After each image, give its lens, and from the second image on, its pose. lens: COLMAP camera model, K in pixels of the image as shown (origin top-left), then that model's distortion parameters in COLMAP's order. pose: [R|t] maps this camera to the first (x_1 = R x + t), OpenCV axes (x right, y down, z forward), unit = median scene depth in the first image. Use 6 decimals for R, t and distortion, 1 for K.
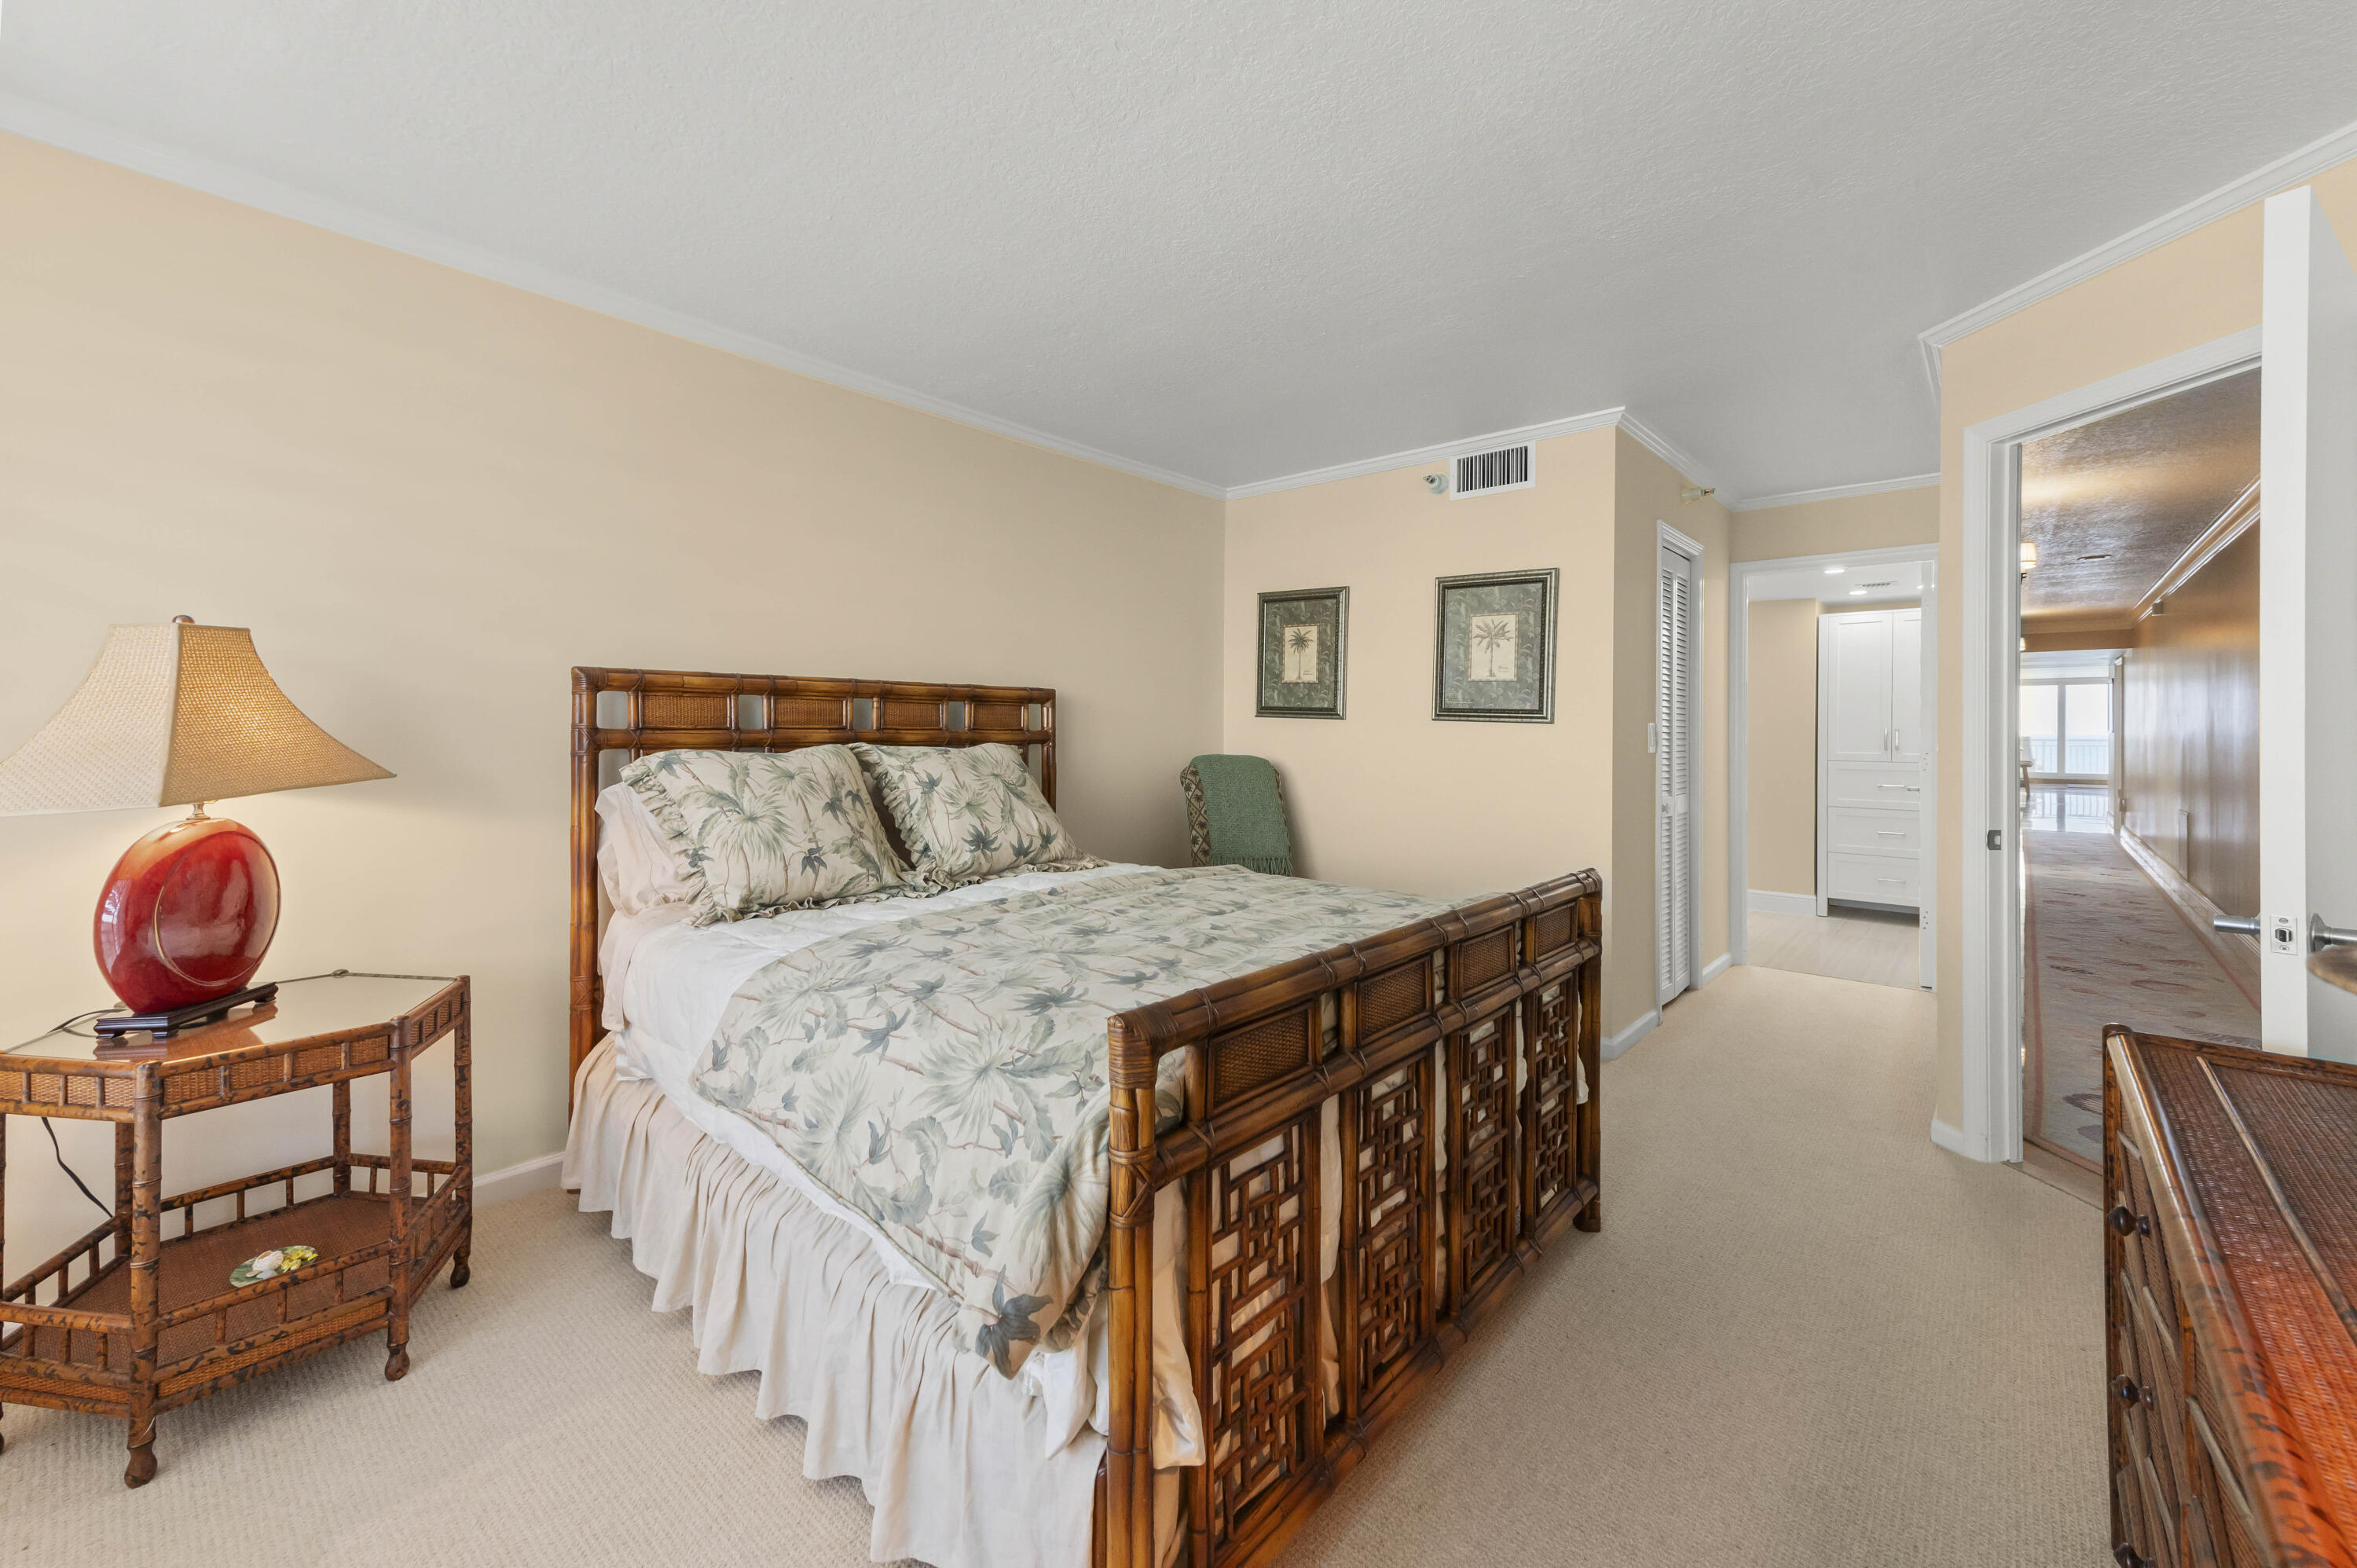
lens RADIAL K [[928.7, 0, 1153.9], [0, 928.7, 743.9], [0, 0, 1]] dist [0.009718, 0.000134]
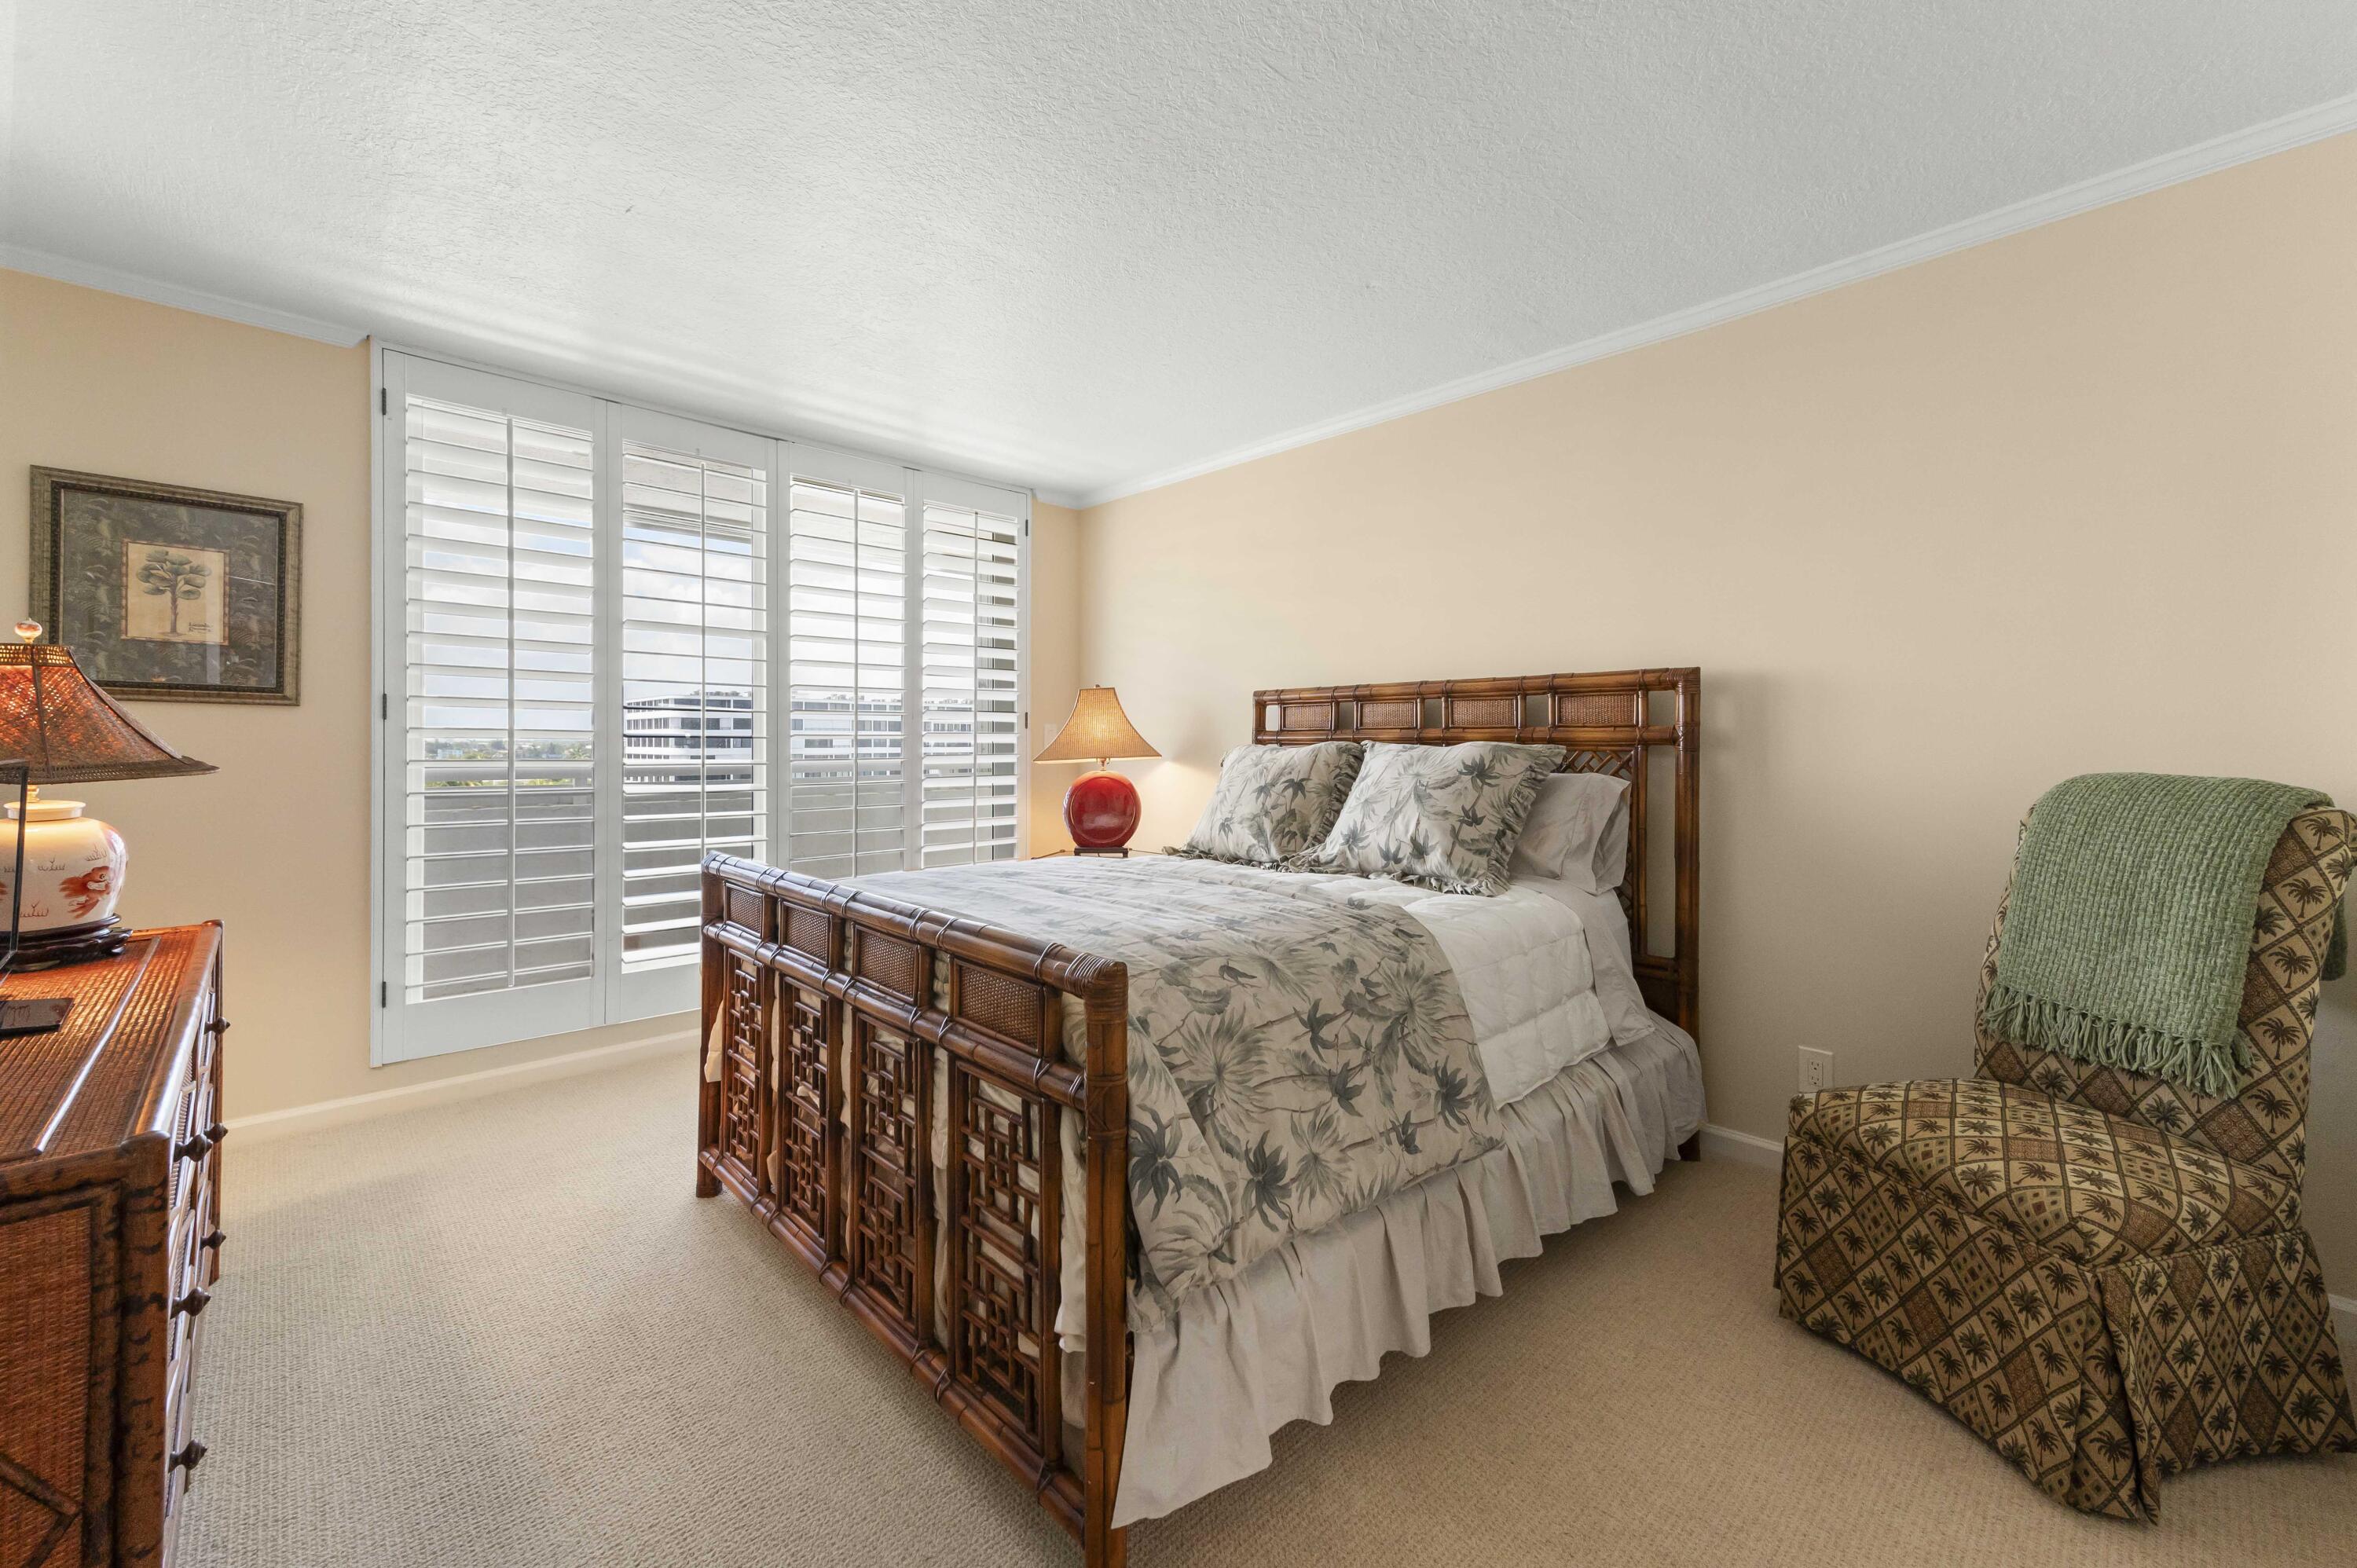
lens RADIAL K [[916.1, 0, 1178.5], [0, 916.1, 784.0], [0, 0, 1]] dist [0.014609, 0.000002]
pose [[-0.092793, 0.041177, -0.994834, 0.942305], [-0.020971, 0.998842, 0.043299, 0.009108], [0.995465, 0.024881, -0.091822, 1.040955]]
